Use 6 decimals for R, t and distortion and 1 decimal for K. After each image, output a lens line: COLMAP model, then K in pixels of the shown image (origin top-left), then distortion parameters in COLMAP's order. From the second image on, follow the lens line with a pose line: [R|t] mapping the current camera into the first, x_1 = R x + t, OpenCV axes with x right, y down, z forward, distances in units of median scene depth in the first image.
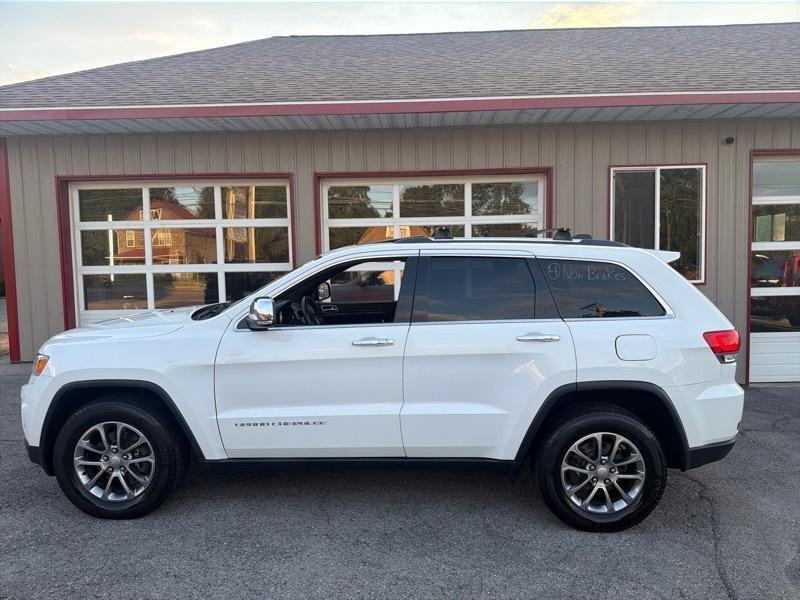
lens RADIAL K [[572.6, 0, 402.5], [0, 572.6, 300.7], [0, 0, 1]] dist [0.044905, -0.053546]
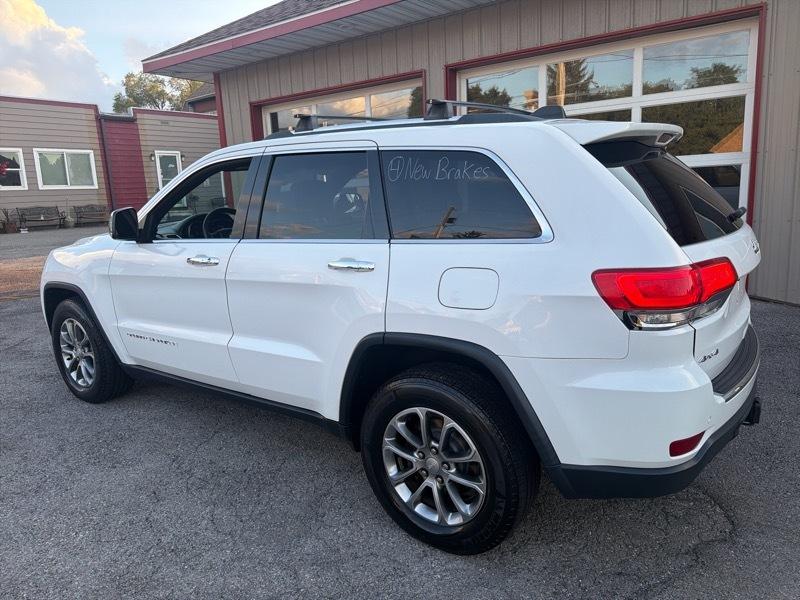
lens RADIAL K [[572.6, 0, 402.5], [0, 572.6, 300.7], [0, 0, 1]] dist [0.044905, -0.053546]
pose [[0.819180, 0.086155, -0.567028, 0.685706], [-0.001194, 0.988907, 0.148530, 0.002545], [0.573535, -0.120996, 0.810196, 0.449021]]
